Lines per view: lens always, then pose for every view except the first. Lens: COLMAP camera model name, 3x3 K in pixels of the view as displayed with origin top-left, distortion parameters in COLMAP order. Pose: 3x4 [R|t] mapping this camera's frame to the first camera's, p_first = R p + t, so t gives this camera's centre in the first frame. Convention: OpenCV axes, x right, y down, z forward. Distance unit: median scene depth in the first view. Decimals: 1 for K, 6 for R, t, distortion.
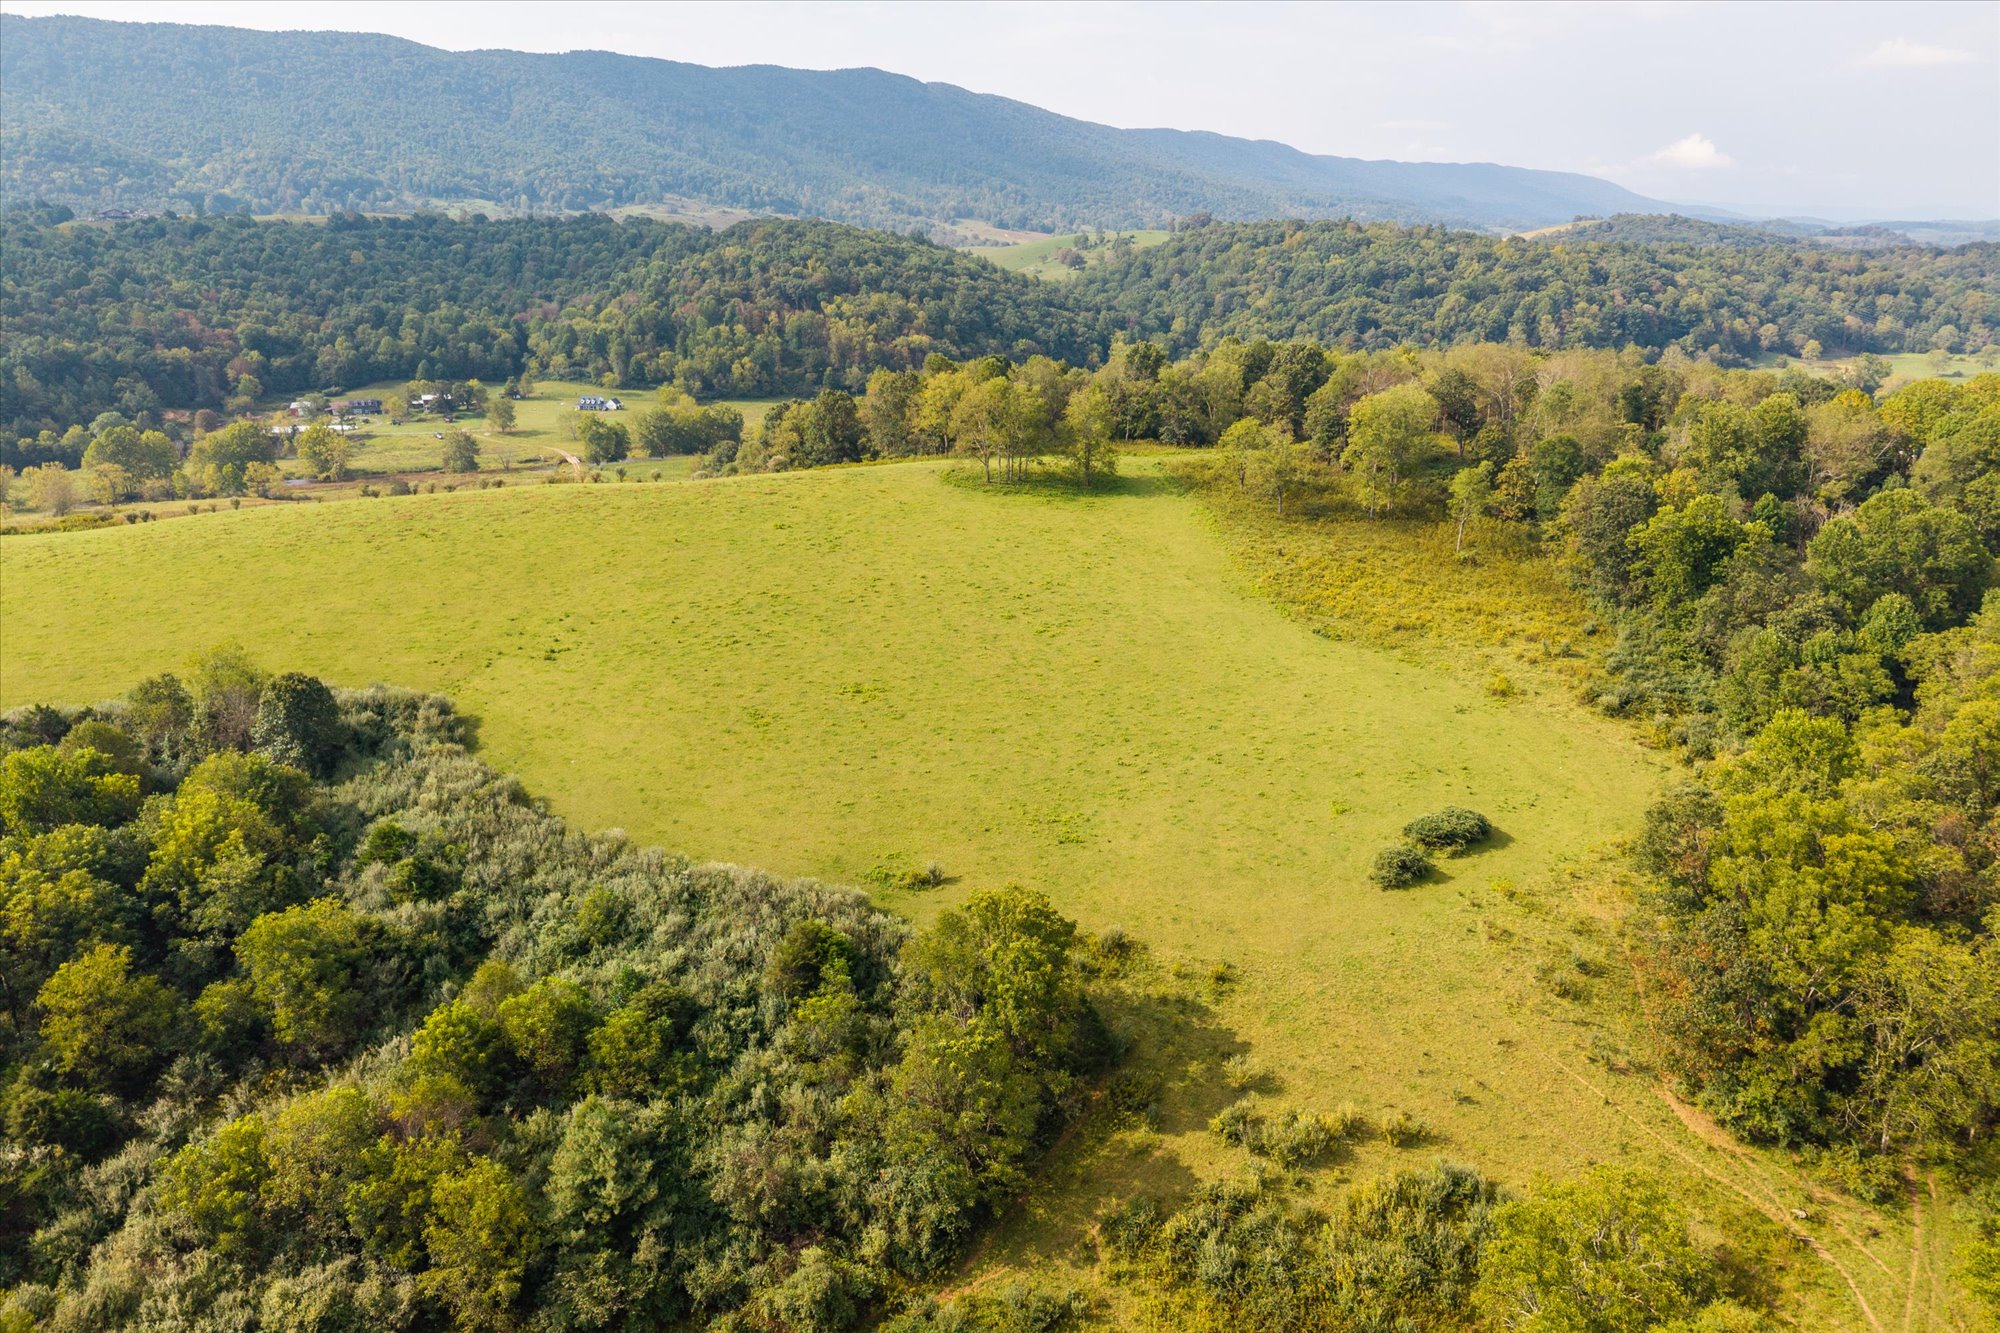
lens RADIAL K [[1344.8, 0, 1000.0], [0, 1344.8, 666.5], [0, 0, 1]] dist [0.018310, -0.017844]
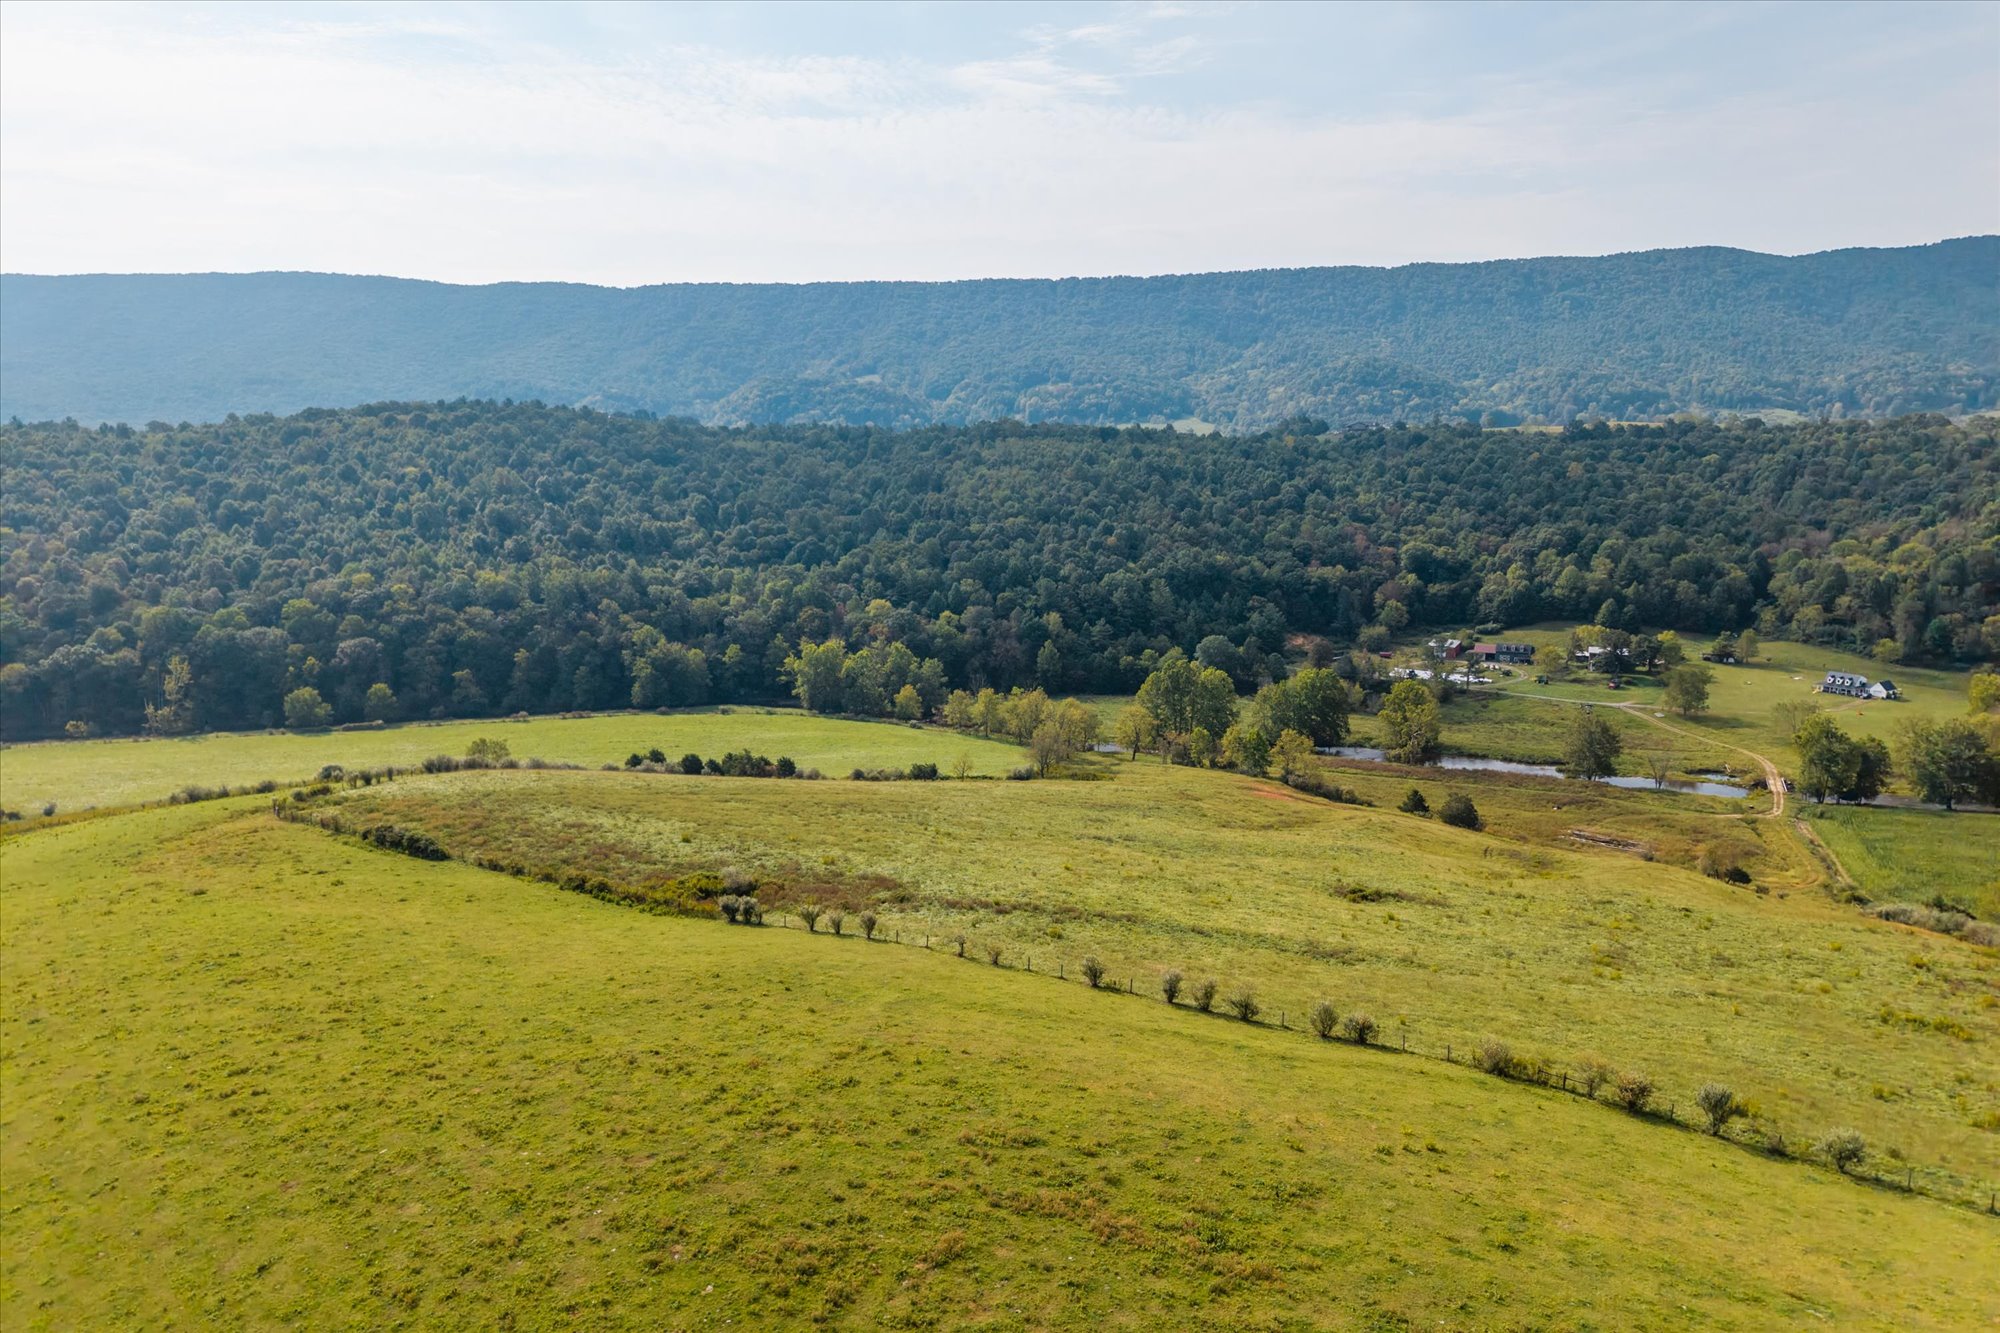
lens RADIAL K [[1339.8, 0, 998.1], [0, 1339.8, 672.9], [0, 0, 1]] dist [0.023860, -0.022400]
pose [[0.636923, 0.121754, -0.761252, -0.057295], [-0.232788, 0.971731, -0.039350, -0.067164], [0.734941, 0.202273, 0.647261, 0.231953]]
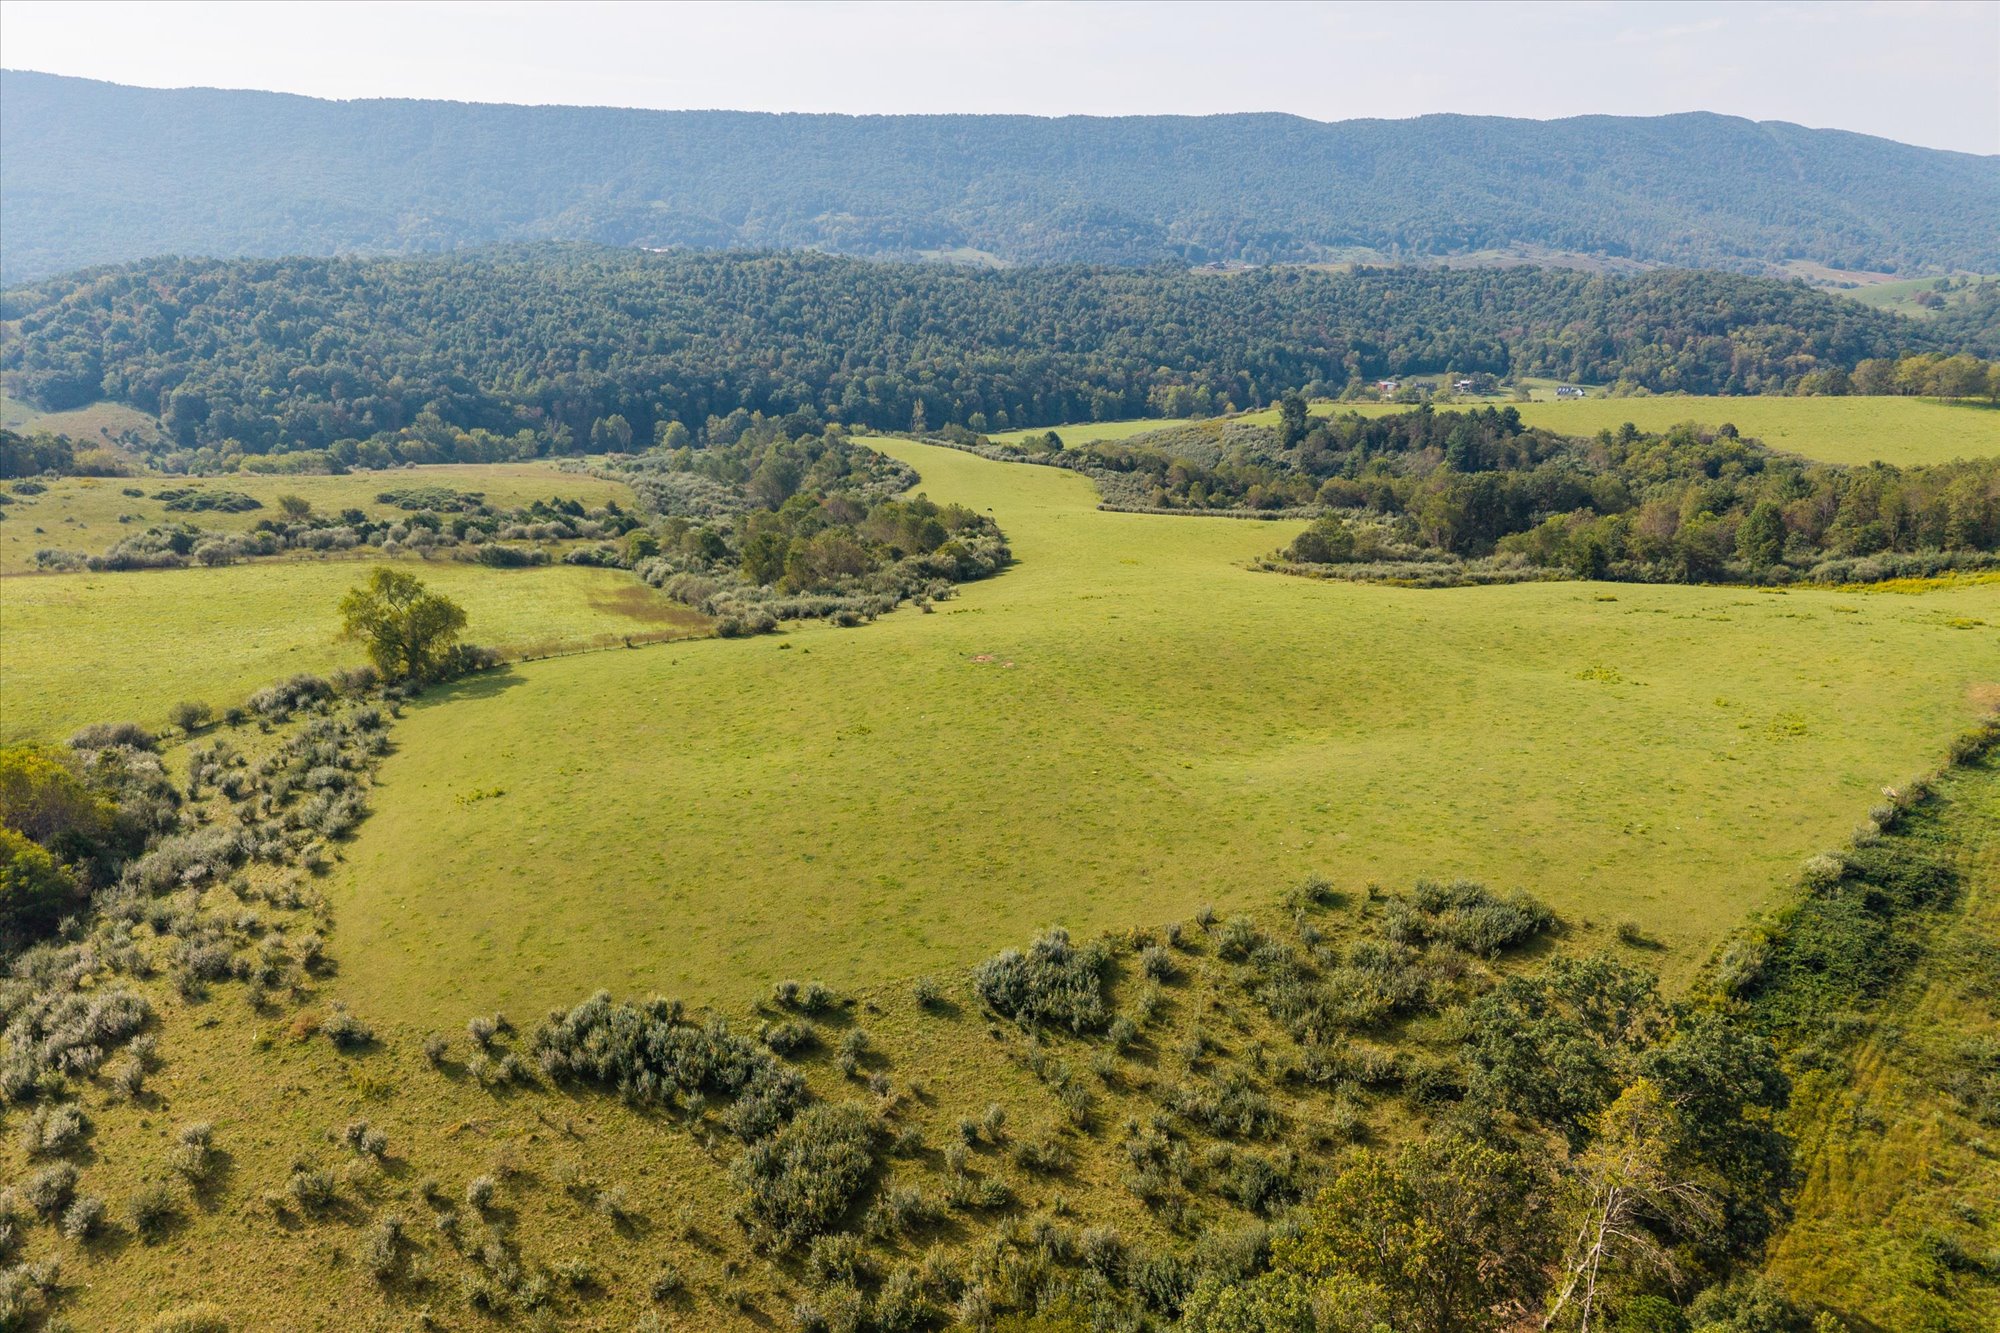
lens RADIAL K [[1339.8, 0, 998.1], [0, 1339.8, 672.9], [0, 0, 1]] dist [0.023860, -0.022400]
pose [[0.871896, 0.144803, -0.467791, -0.084970], [-0.152653, 0.988050, 0.021325, 0.163984], [0.465289, 0.052817, 0.883582, -0.560355]]
